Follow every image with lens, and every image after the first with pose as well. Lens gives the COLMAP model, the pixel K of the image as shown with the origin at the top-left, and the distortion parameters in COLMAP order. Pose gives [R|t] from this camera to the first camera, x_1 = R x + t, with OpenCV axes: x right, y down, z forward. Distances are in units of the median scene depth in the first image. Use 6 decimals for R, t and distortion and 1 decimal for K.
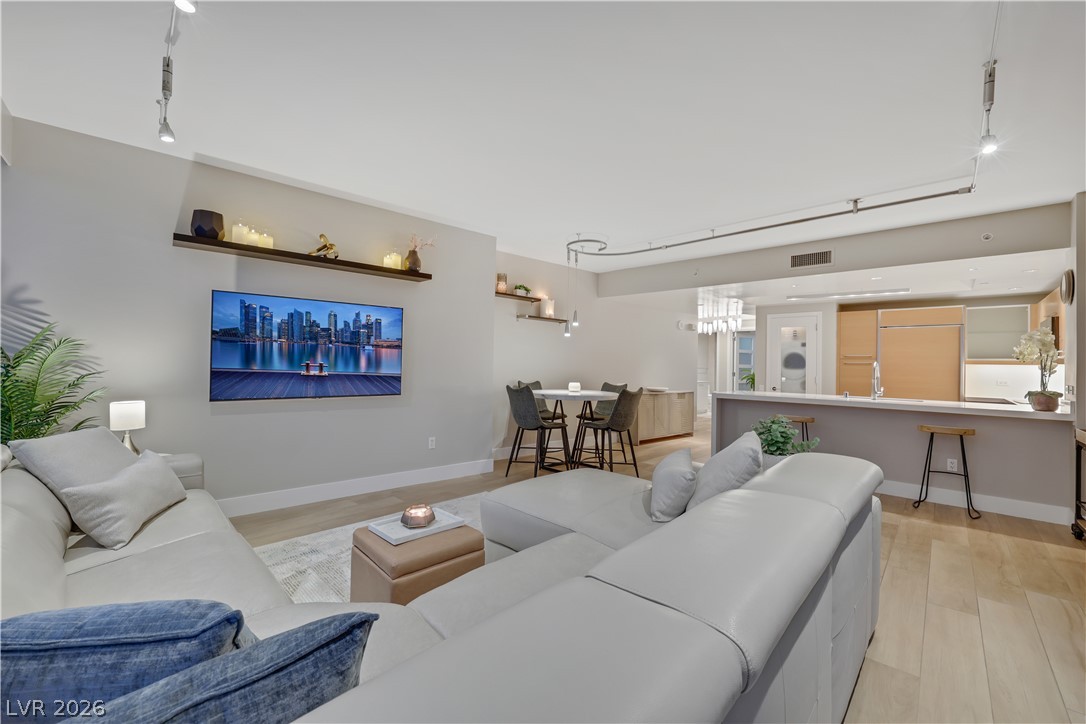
lens RADIAL K [[433.1, 0, 543.9], [0, 433.1, 362.4], [0, 0, 1]] dist [0.000967, 0.000143]
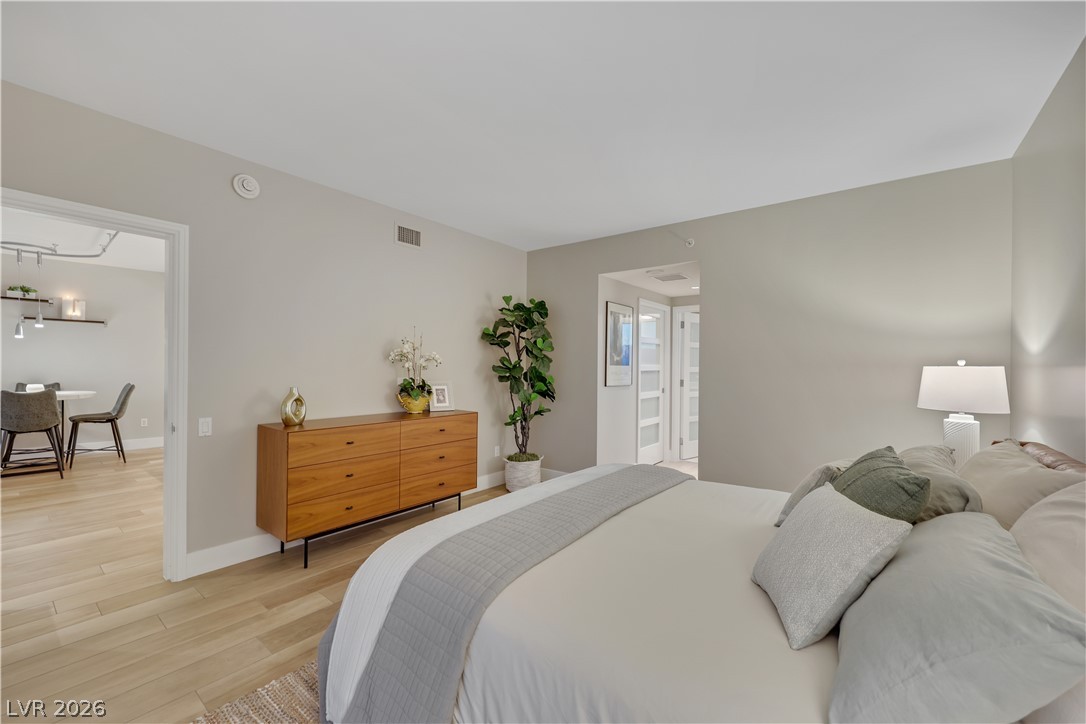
lens RADIAL K [[440.0, 0, 543.0], [0, 440.0, 364.3], [0, 0, 1]] dist [-0.000515, -0.000208]
pose [[0.996714, -0.010260, 0.080355, 1.175863], [0.009883, 0.999938, 0.005088, 0.007351], [-0.080402, -0.004277, 0.996753, -0.107694]]
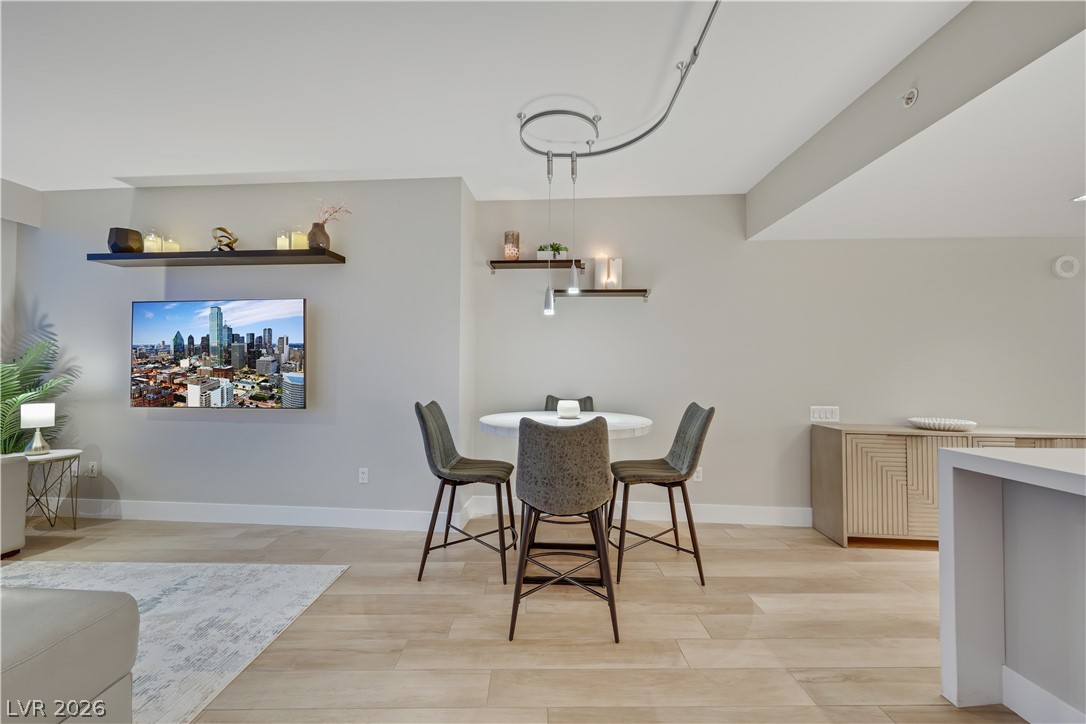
lens RADIAL K [[440.0, 0, 548.3], [0, 440.0, 364.4], [0, 0, 1]] dist [-0.000515, -0.000208]
pose [[0.697584, -0.029552, -0.715893, 0.447322], [0.010792, 0.999469, -0.030742, 0.019447], [0.716421, 0.013719, 0.697533, 0.613963]]
